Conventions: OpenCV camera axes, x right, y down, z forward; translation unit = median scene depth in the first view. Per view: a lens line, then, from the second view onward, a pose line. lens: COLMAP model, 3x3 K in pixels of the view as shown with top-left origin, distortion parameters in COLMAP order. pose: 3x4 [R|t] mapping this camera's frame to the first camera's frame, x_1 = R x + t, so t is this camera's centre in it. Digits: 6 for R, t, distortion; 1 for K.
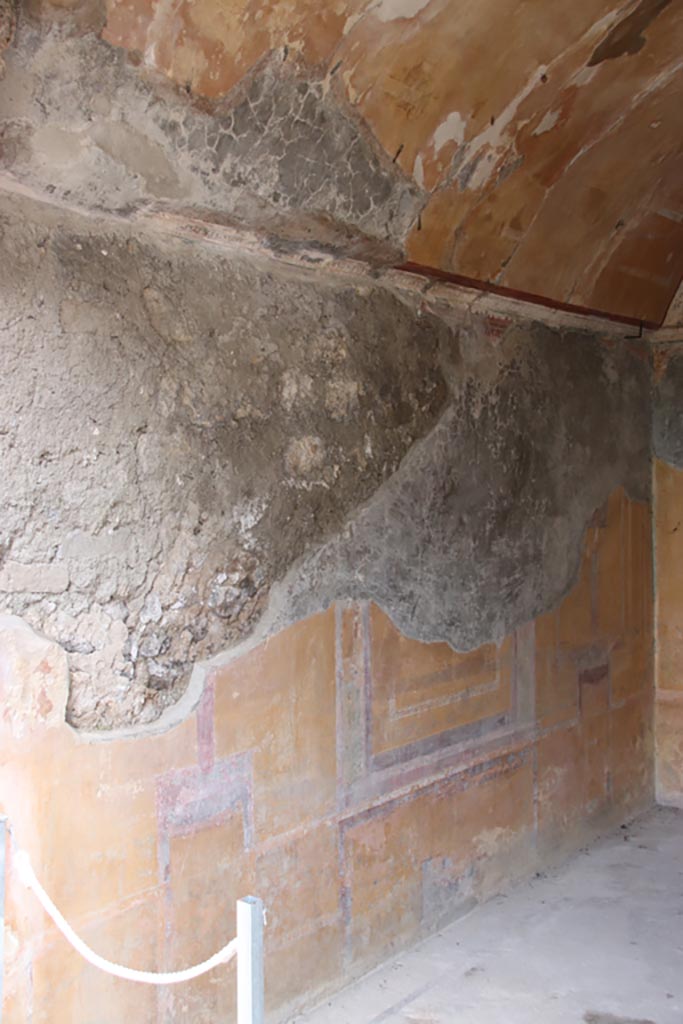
lens RADIAL K [[1065.7, 0, 341.5], [0, 1065.7, 512.0], [0, 0, 1]] dist [0.404653, 0.001823]
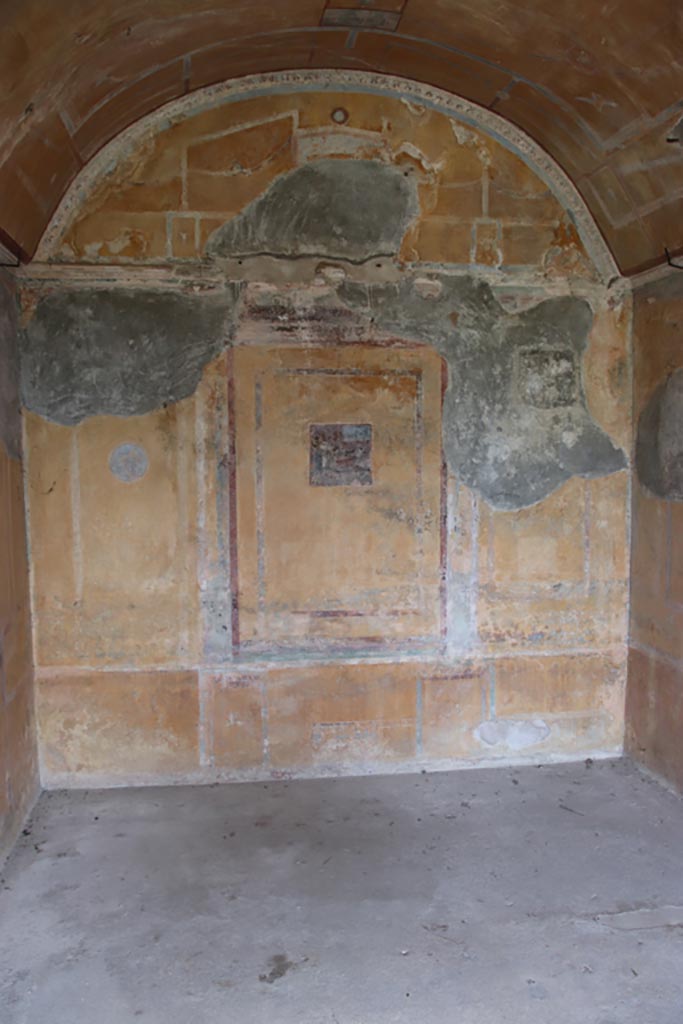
lens RADIAL K [[877.4, 0, 341.5], [0, 877.4, 512.0], [0, 0, 1]] dist [-0.072341, 0.005592]
pose [[0.709755, -0.046811, 0.702892, -0.029203], [0.017698, 0.998660, 0.048638, 0.003636], [-0.704226, -0.022081, 0.709632, 0.330828]]
